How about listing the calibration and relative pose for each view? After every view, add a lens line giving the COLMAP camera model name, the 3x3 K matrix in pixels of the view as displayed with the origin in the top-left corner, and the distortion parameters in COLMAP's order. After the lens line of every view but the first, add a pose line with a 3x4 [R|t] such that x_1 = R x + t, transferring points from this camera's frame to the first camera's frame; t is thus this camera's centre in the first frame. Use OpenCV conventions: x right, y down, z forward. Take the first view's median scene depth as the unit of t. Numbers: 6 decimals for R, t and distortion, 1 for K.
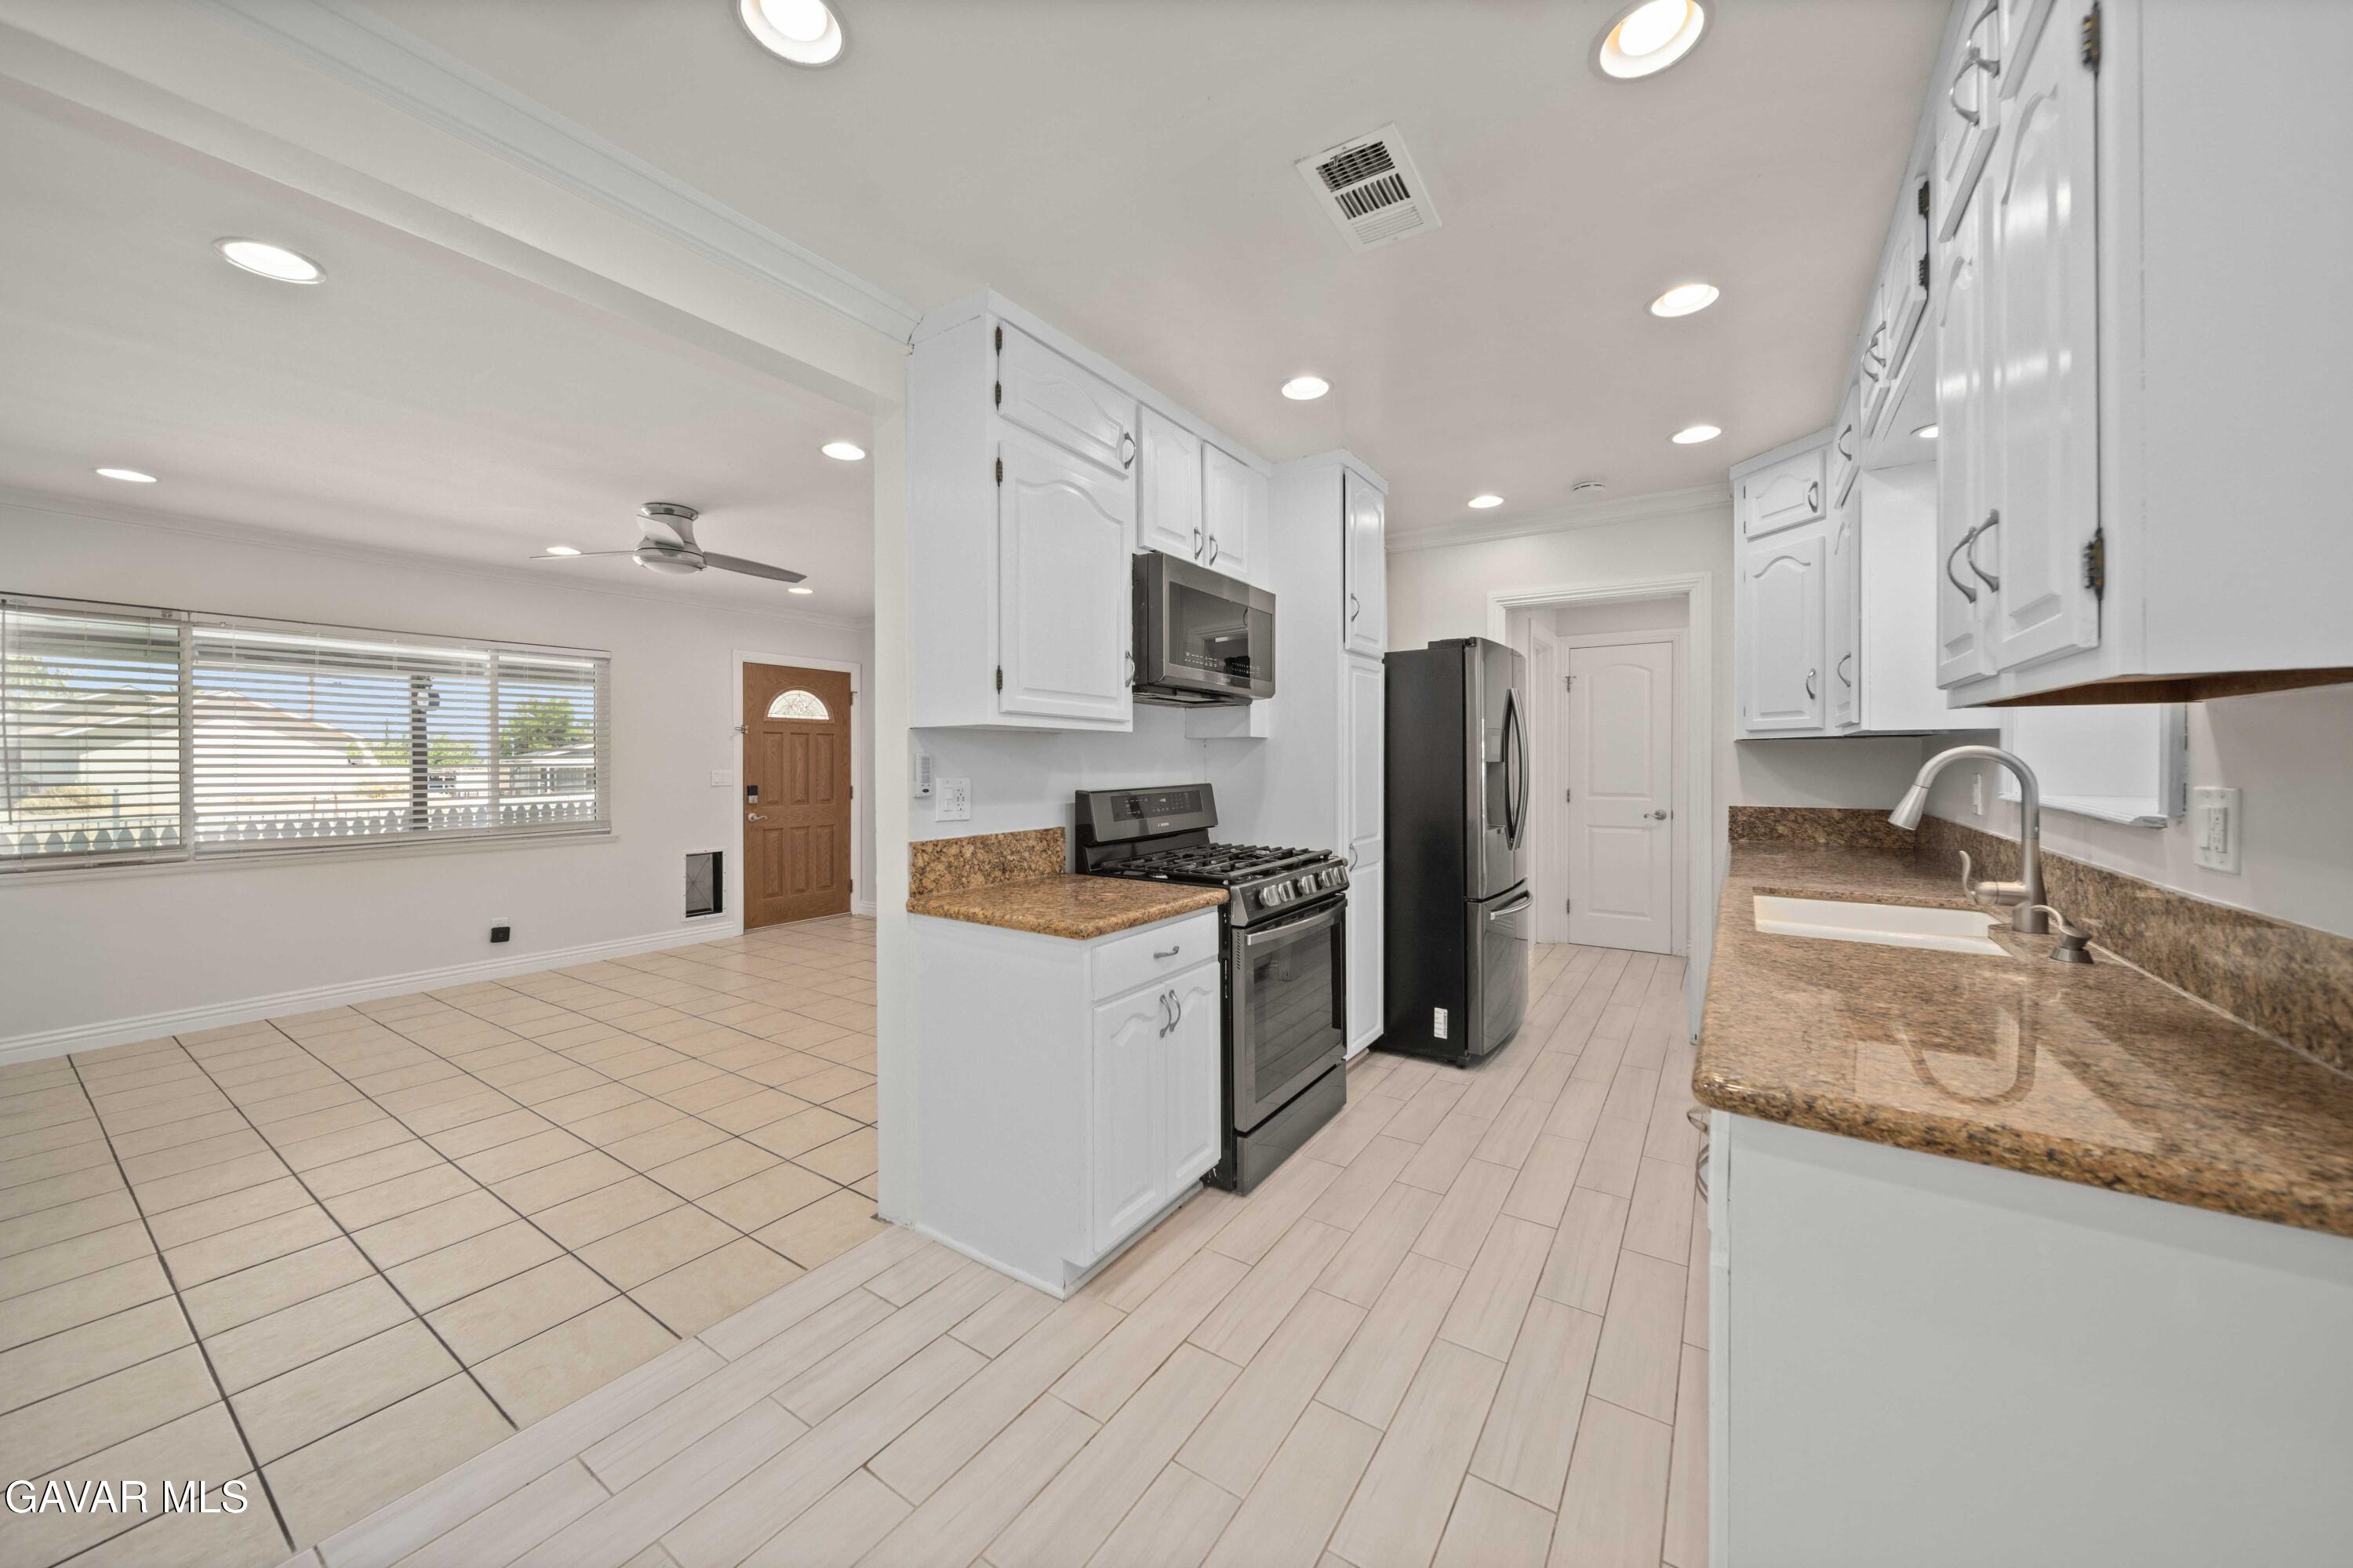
lens RADIAL K [[840.3, 0, 1177.0], [0, 840.3, 766.0], [0, 0, 1]] dist [-0.001557, -0.000986]
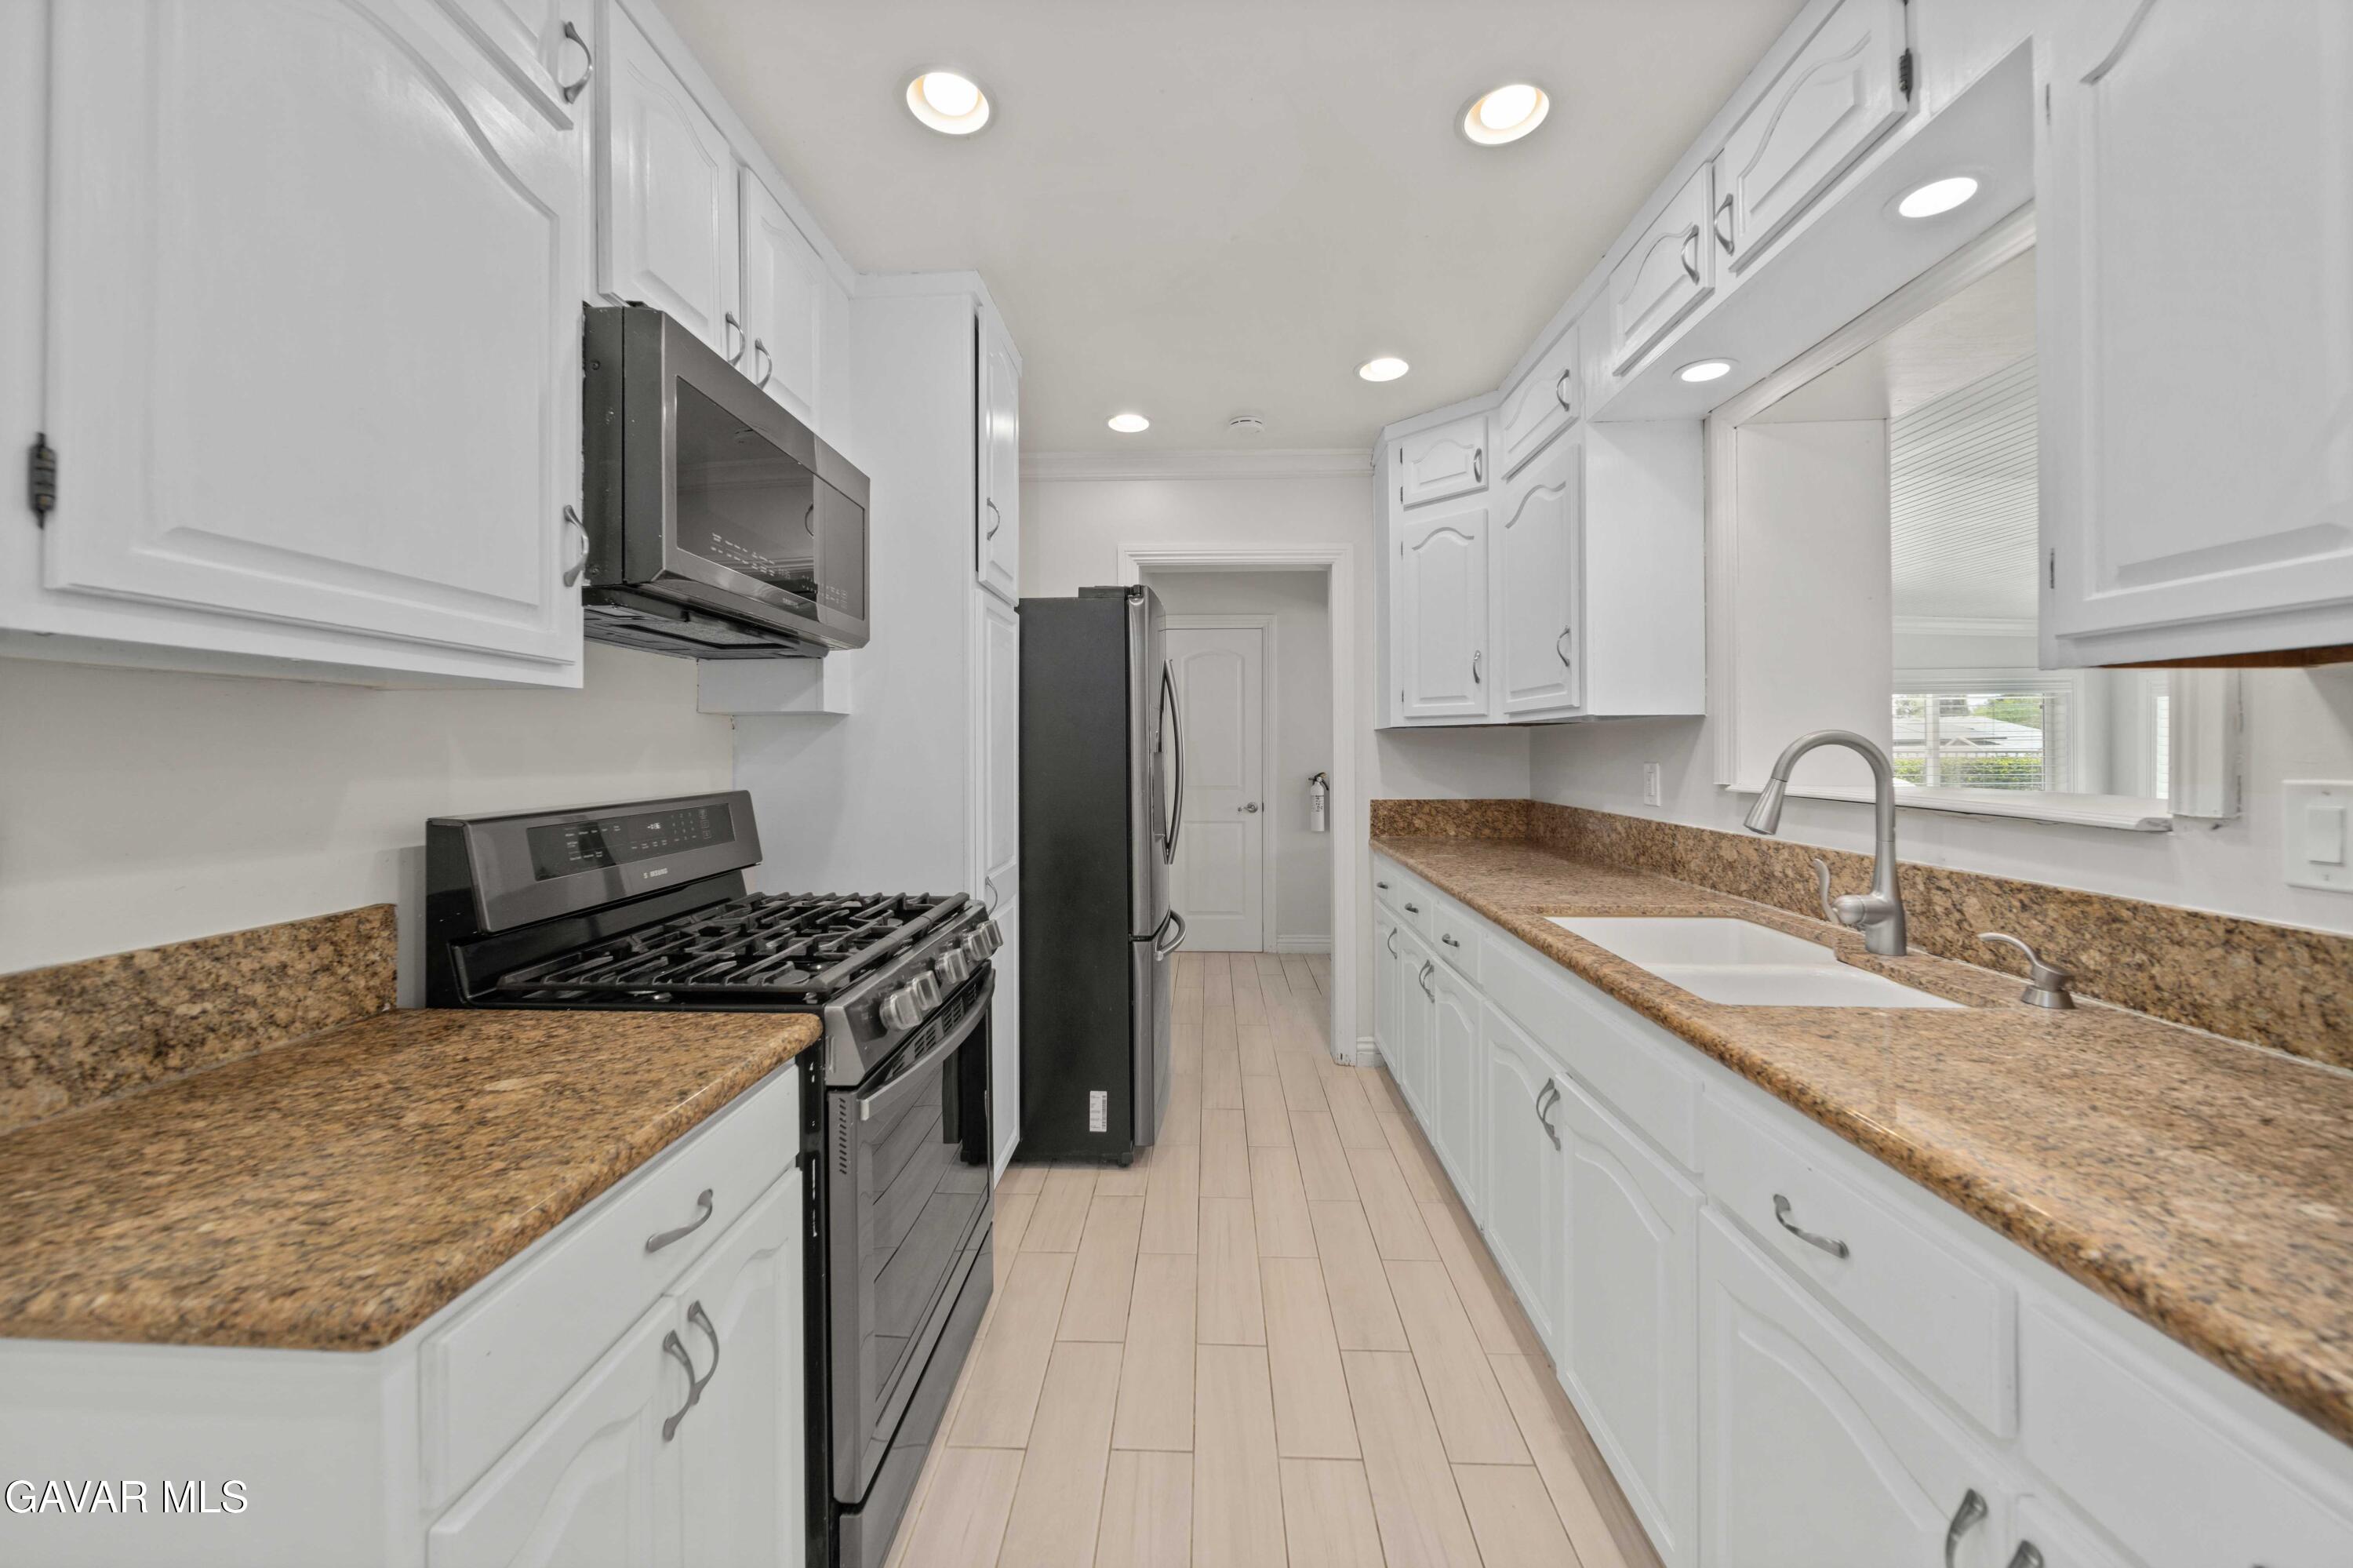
lens RADIAL K [[840.3, 0, 1165.2], [0, 840.3, 747.7], [0, 0, 1]] dist [-0.001557, -0.000986]
pose [[0.854016, 0.000221, 0.520246, -0.018398], [0.006179, 0.999925, -0.010568, -0.001315], [-0.520210, 0.012240, 0.853951, 0.414285]]
